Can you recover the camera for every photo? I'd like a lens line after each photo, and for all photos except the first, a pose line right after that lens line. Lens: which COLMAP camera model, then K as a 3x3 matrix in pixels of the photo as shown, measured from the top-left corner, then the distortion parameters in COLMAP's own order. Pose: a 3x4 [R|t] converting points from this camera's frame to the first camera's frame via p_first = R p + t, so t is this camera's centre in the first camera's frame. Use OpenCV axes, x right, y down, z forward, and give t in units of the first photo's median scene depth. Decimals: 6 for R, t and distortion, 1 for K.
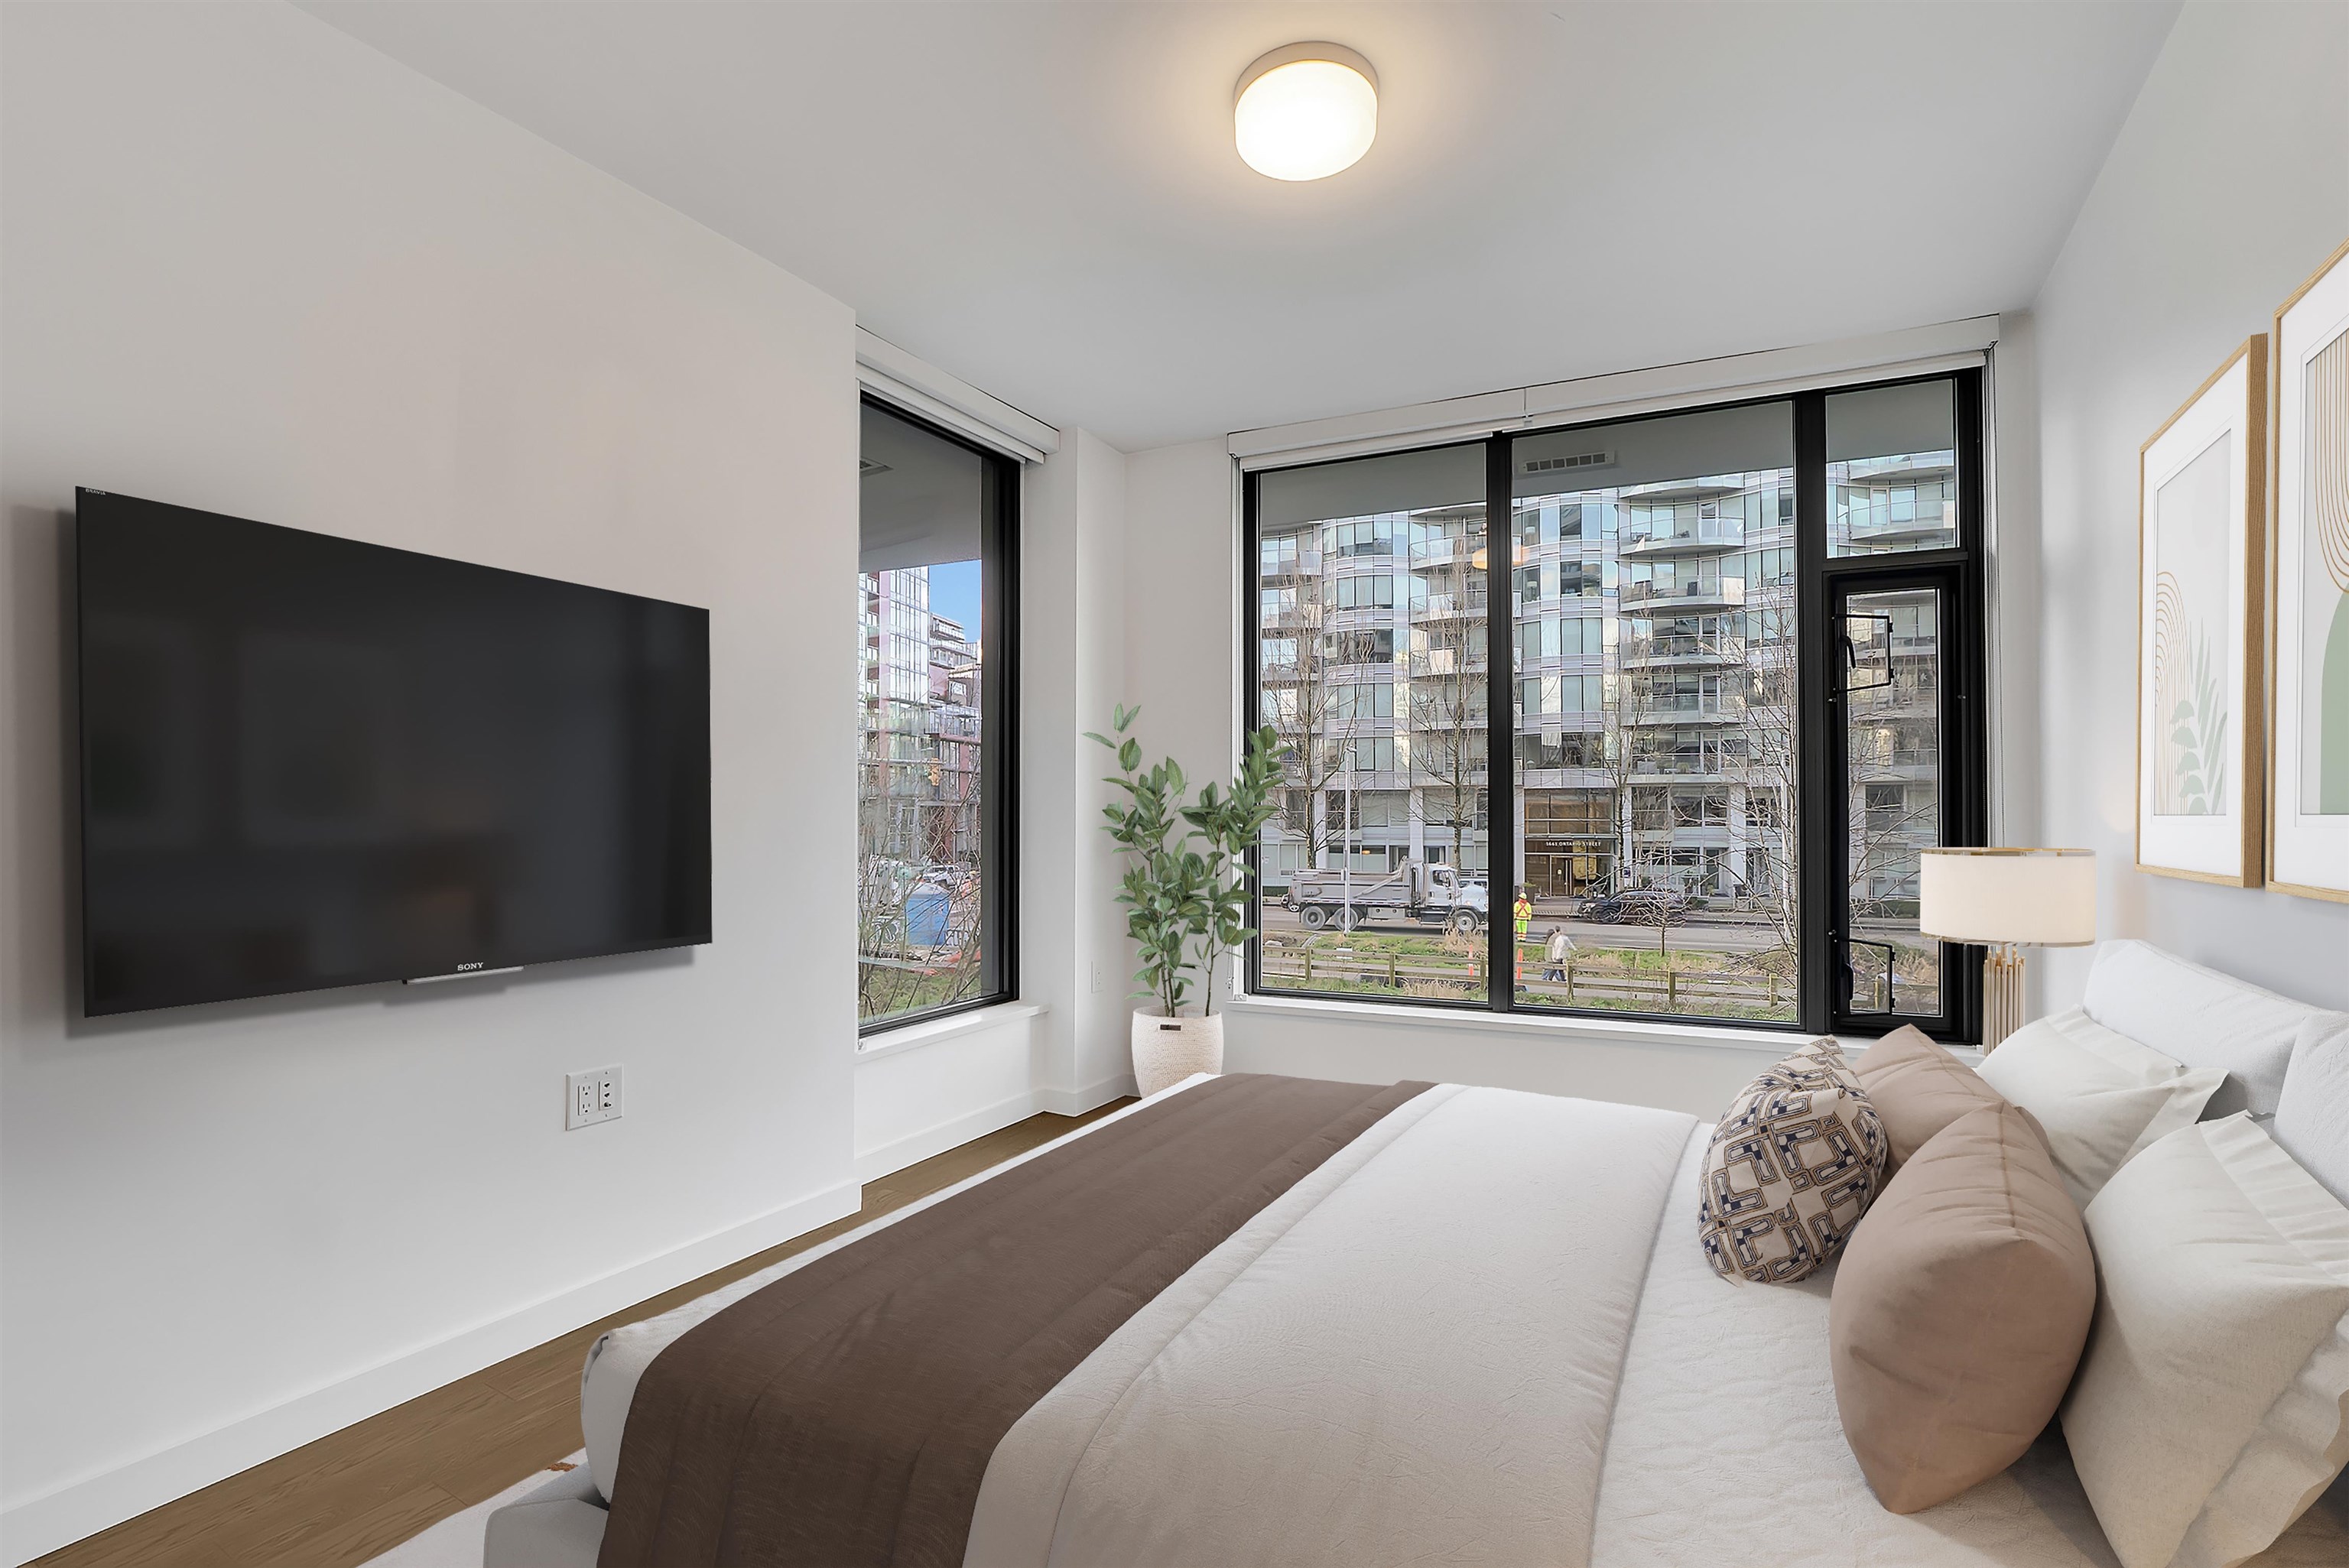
lens RADIAL K [[1163.5, 0, 1188.4], [0, 1163.5, 789.6], [0, 0, 1]] dist [-0.012966, -0.000027]
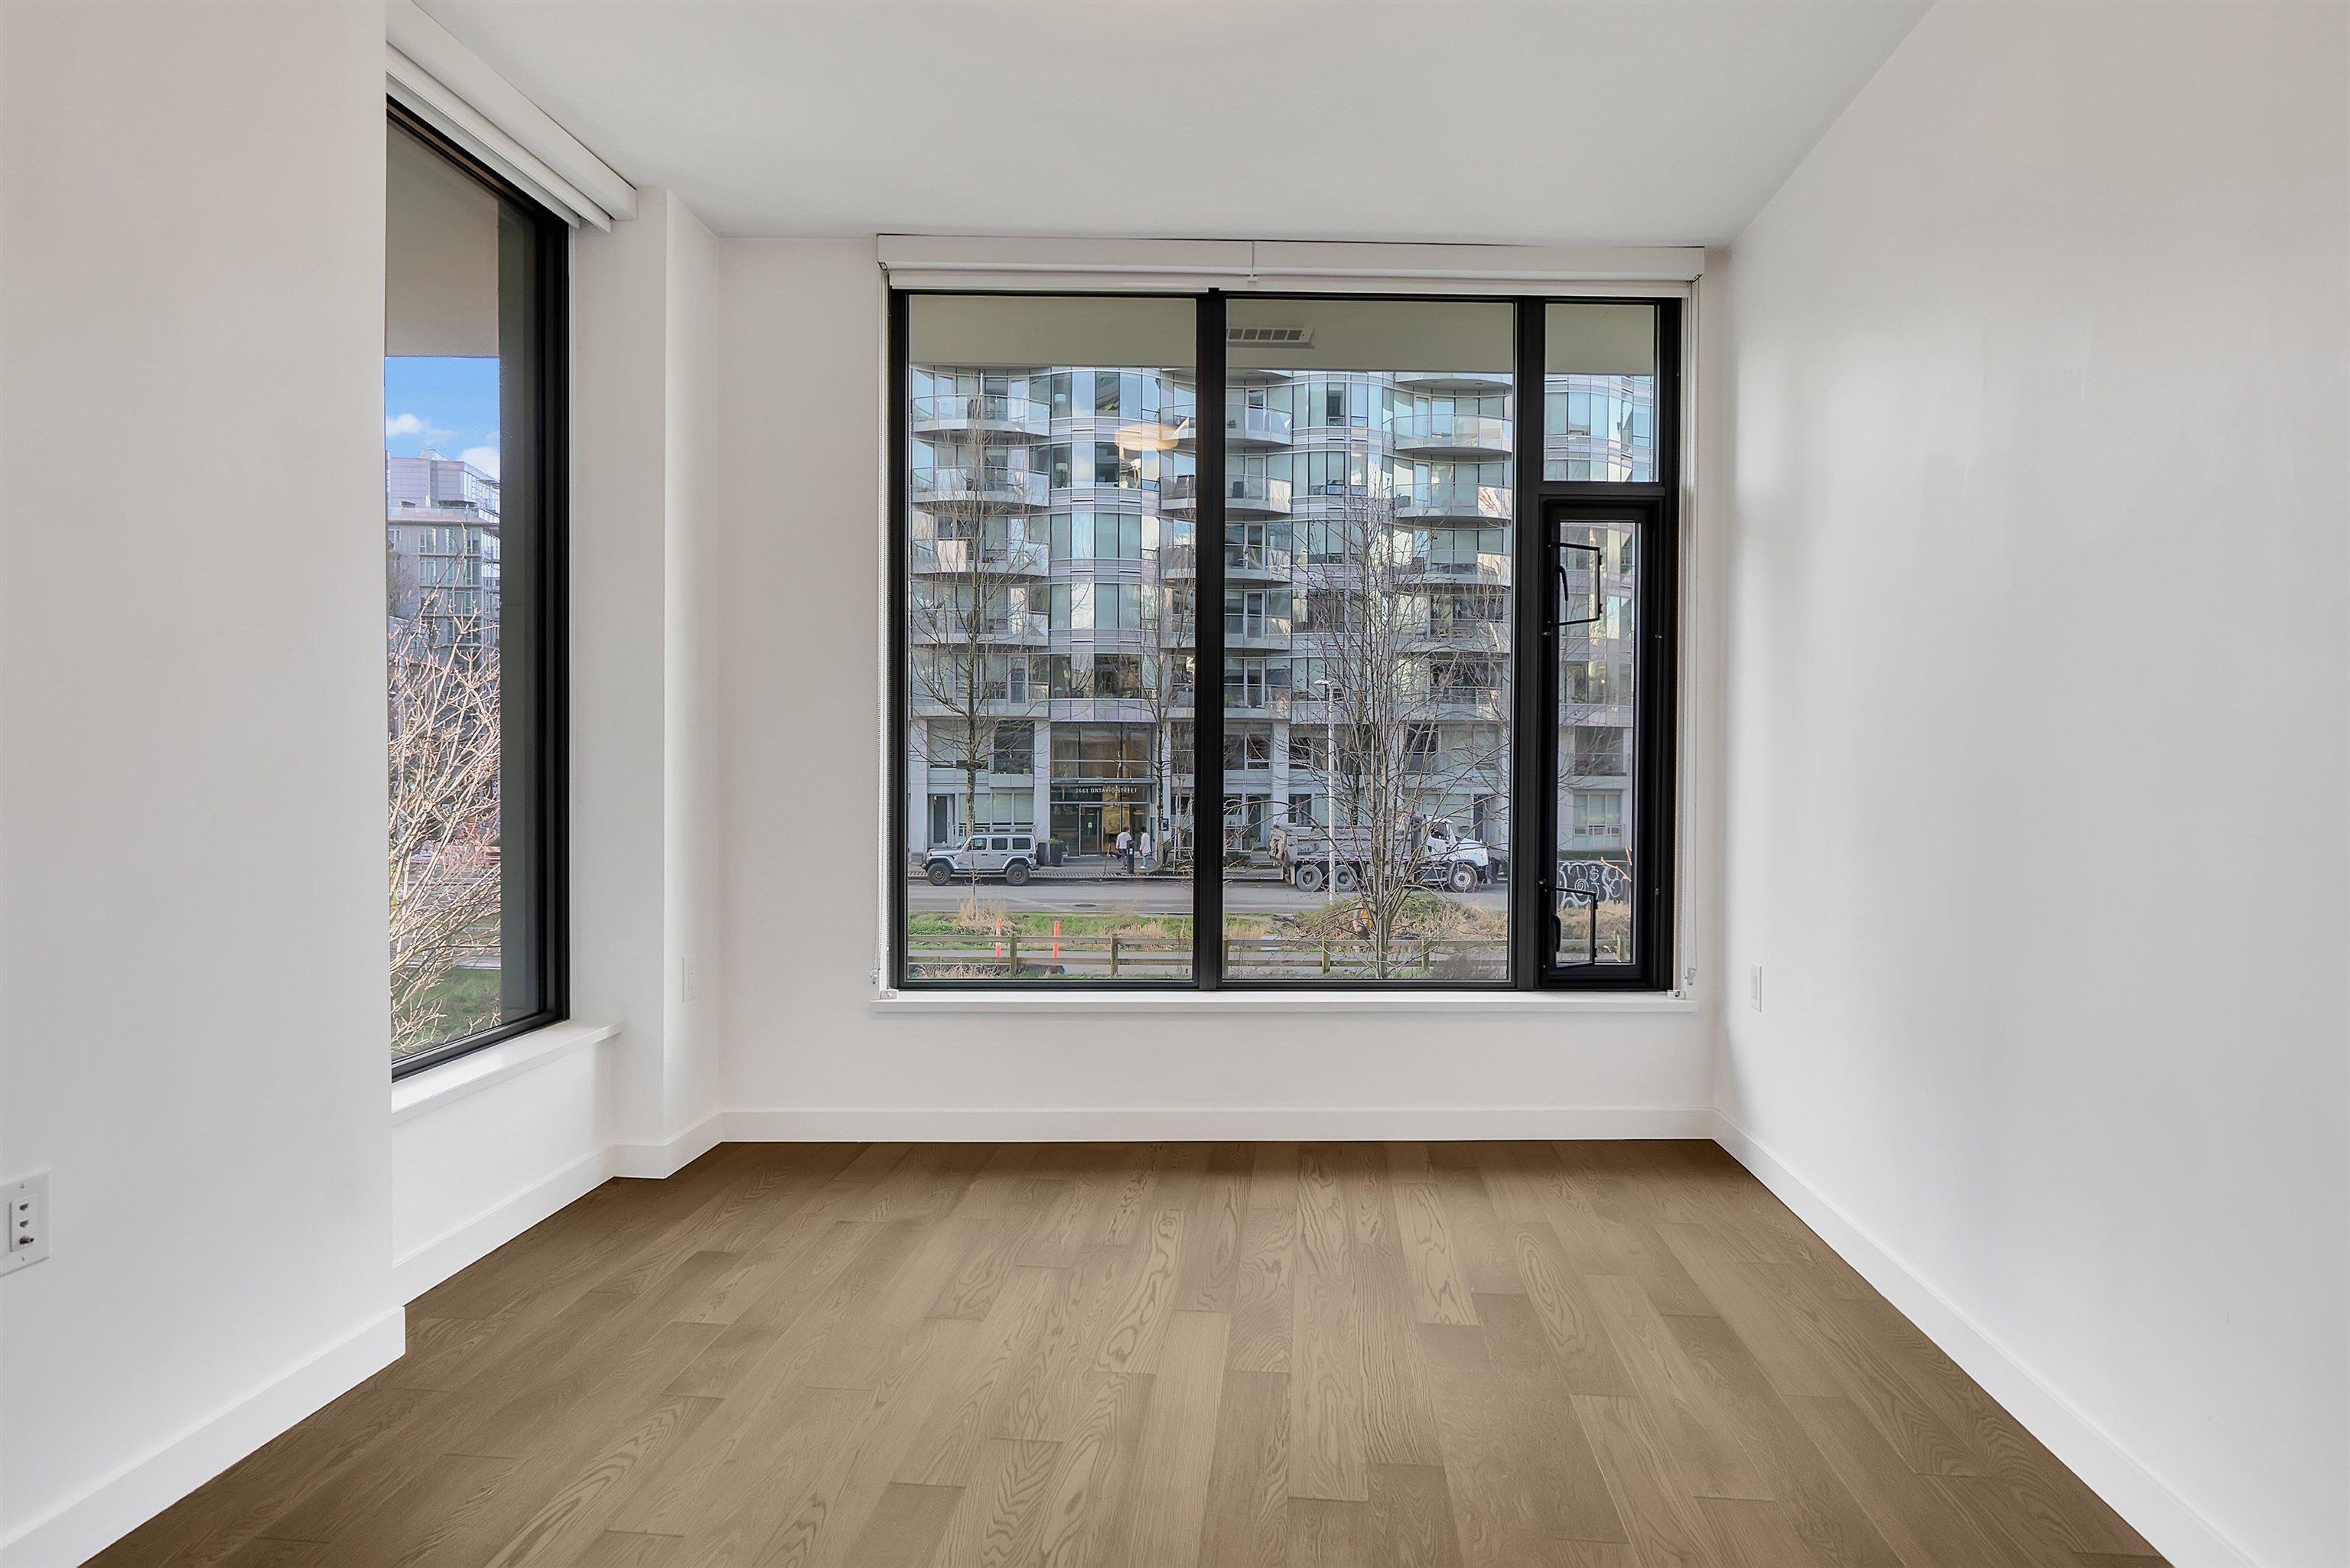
lens RADIAL K [[1553.2, 0, 1161.1], [0, 1553.2, 775.8], [0, 0, 1]] dist [-0.004370, -0.000558]
pose [[0.878634, 0.000264, 0.477496, -0.159334], [-0.017054, 0.999379, 0.030829, 0.002034], [-0.477191, -0.035230, 0.878093, 0.022030]]
